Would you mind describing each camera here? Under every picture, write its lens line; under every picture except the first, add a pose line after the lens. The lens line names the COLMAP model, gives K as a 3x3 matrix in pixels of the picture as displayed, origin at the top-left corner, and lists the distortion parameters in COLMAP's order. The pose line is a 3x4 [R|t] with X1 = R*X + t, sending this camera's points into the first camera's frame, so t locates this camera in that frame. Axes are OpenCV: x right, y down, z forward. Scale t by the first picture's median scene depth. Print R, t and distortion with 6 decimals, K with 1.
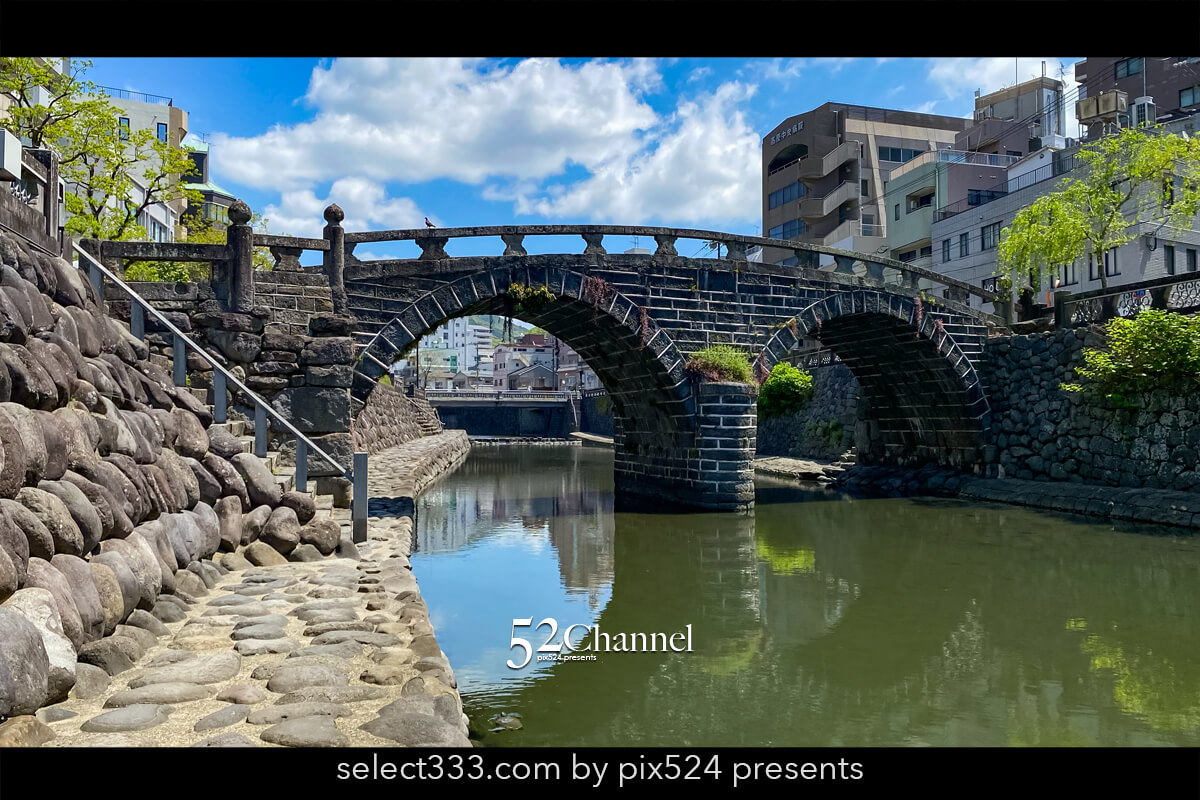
lens RADIAL K [[971.5, 0, 557.0], [0, 971.5, 416.6], [0, 0, 1]] dist [0.034114, -0.104966]
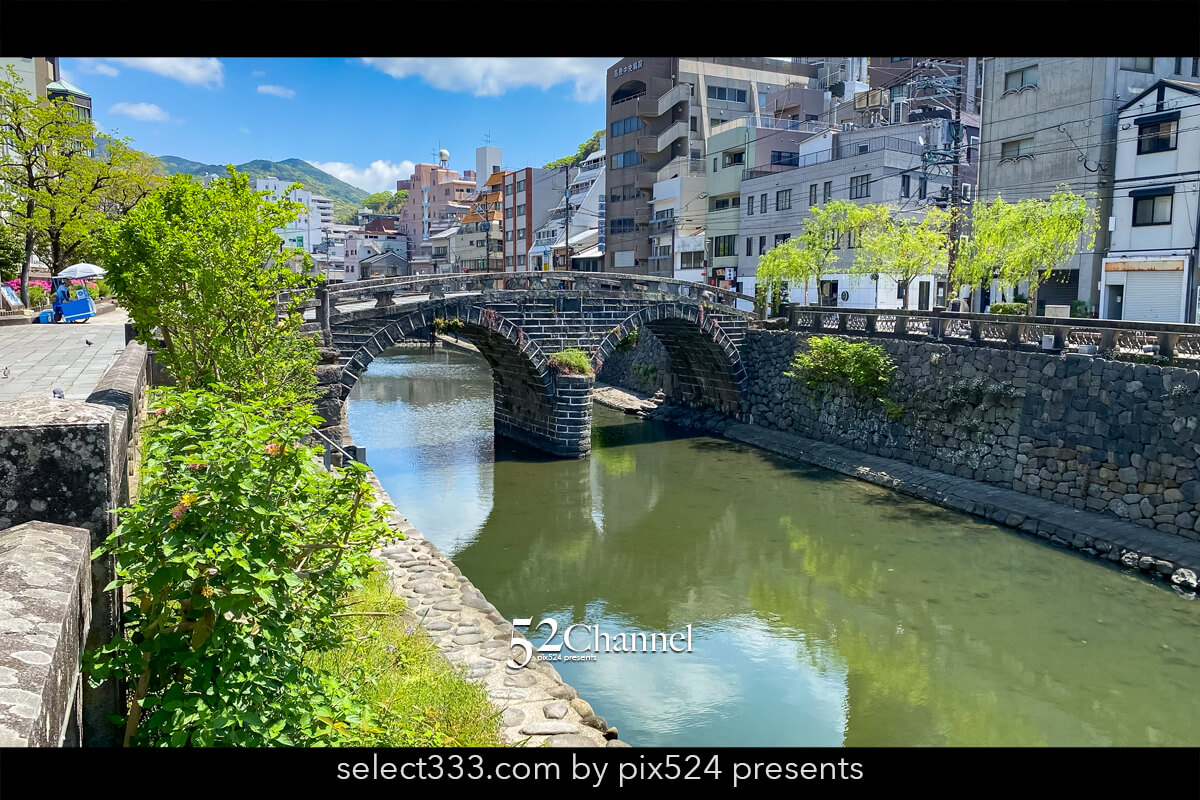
lens RADIAL K [[971.5, 0, 606.5], [0, 971.5, 447.5], [0, 0, 1]] dist [0.034114, -0.104966]
pose [[0.978086, -0.015039, 0.207657, -0.080884], [-0.019520, 0.986371, 0.163377, -0.148006], [-0.207283, -0.163850, 0.964462, -0.430654]]
